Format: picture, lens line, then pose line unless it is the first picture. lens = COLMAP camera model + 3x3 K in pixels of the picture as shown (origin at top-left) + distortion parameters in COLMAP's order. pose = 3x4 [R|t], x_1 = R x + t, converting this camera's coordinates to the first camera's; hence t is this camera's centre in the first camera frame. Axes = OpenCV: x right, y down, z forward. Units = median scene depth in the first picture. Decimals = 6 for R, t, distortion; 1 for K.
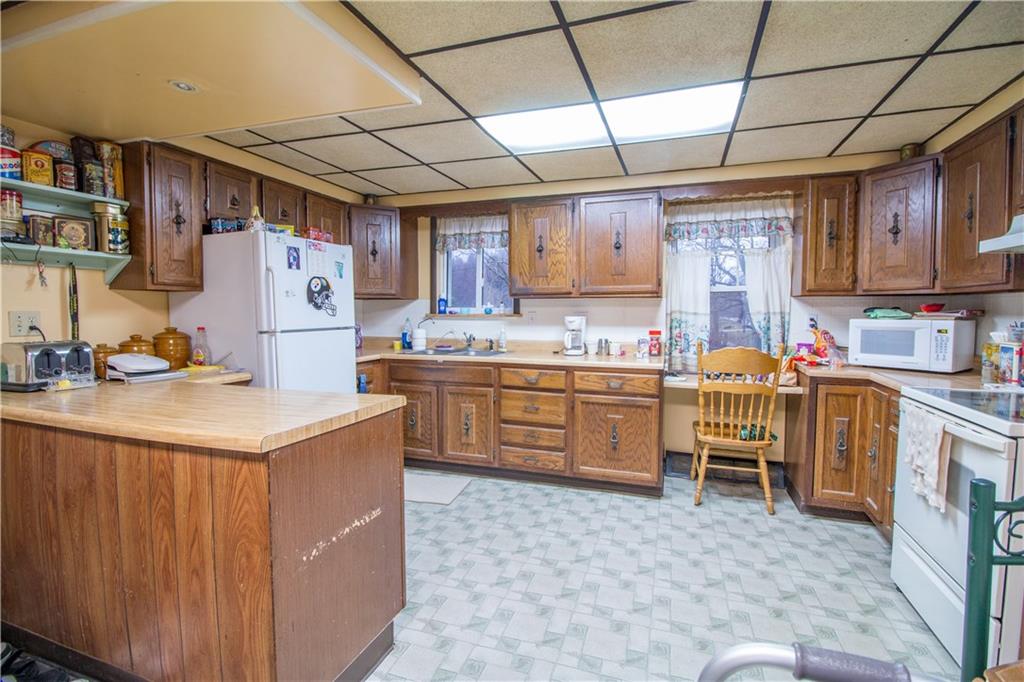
lens RADIAL K [[471.4, 0, 512.5], [0, 471.4, 336.2], [0, 0, 1]] dist [-0.004217, -0.010076]
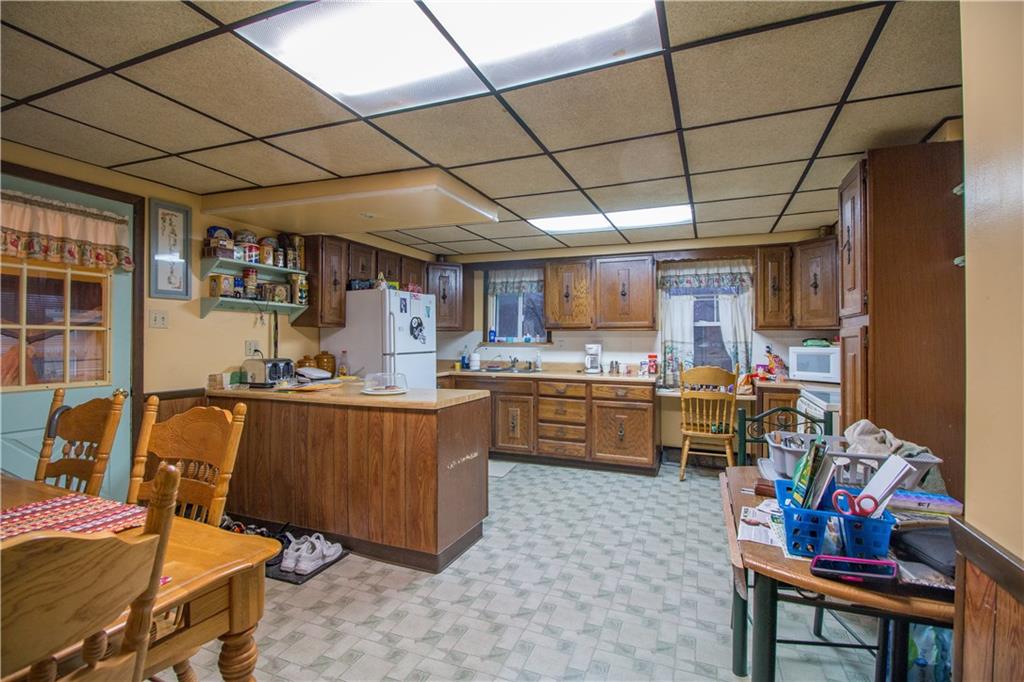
lens RADIAL K [[471.4, 0, 511.8], [0, 471.4, 337.4], [0, 0, 1]] dist [-0.004217, -0.010076]
pose [[0.998464, 0.001727, -0.055377, -0.030545], [-0.004781, 0.998472, -0.055054, 0.016492], [0.055198, 0.055235, 0.996947, -0.440438]]
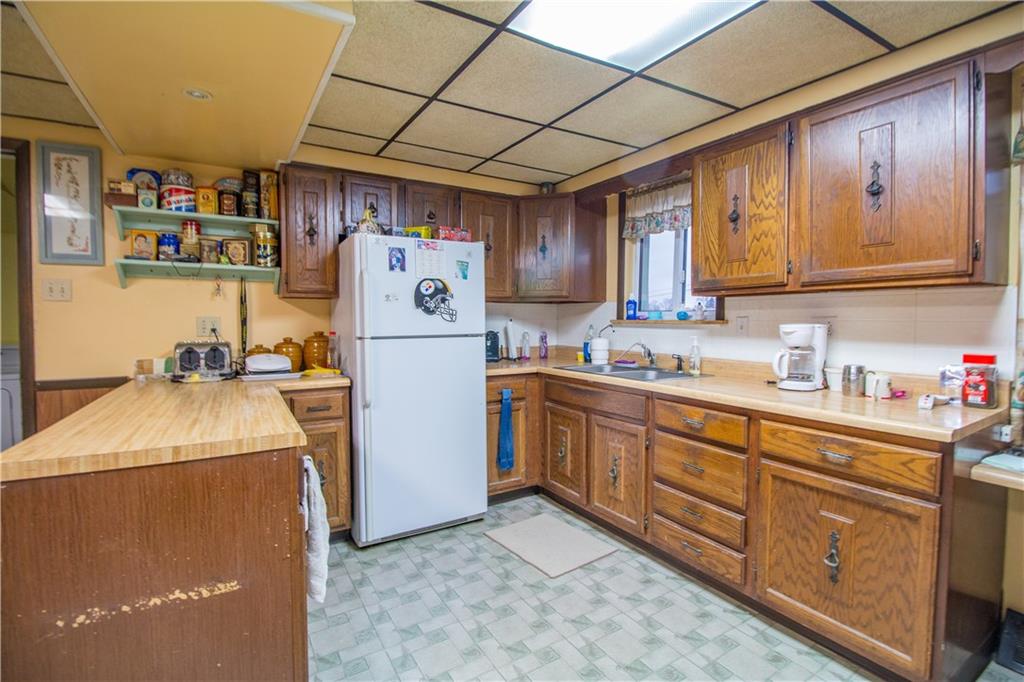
lens RADIAL K [[471.4, 0, 513.0], [0, 471.4, 336.3], [0, 0, 1]] dist [-0.004217, -0.010076]
pose [[0.767460, 0.022880, -0.640689, 0.285970], [-0.032061, 0.999482, -0.002712, -0.016849], [0.640295, 0.022622, 0.767796, 0.394603]]
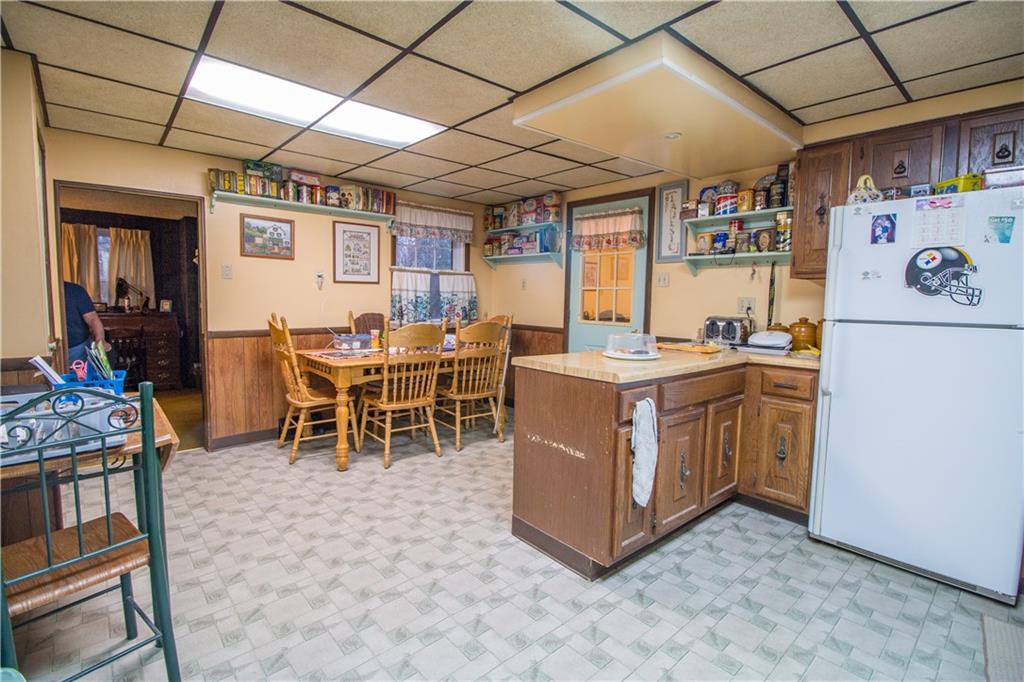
lens RADIAL K [[471.4, 0, 511.2], [0, 471.4, 338.5], [0, 0, 1]] dist [-0.004217, -0.010076]
pose [[-0.494321, 0.067717, -0.866638, 0.479331], [-0.057512, 0.992229, 0.110335, -0.032633], [0.867375, 0.104383, -0.486585, 0.784533]]
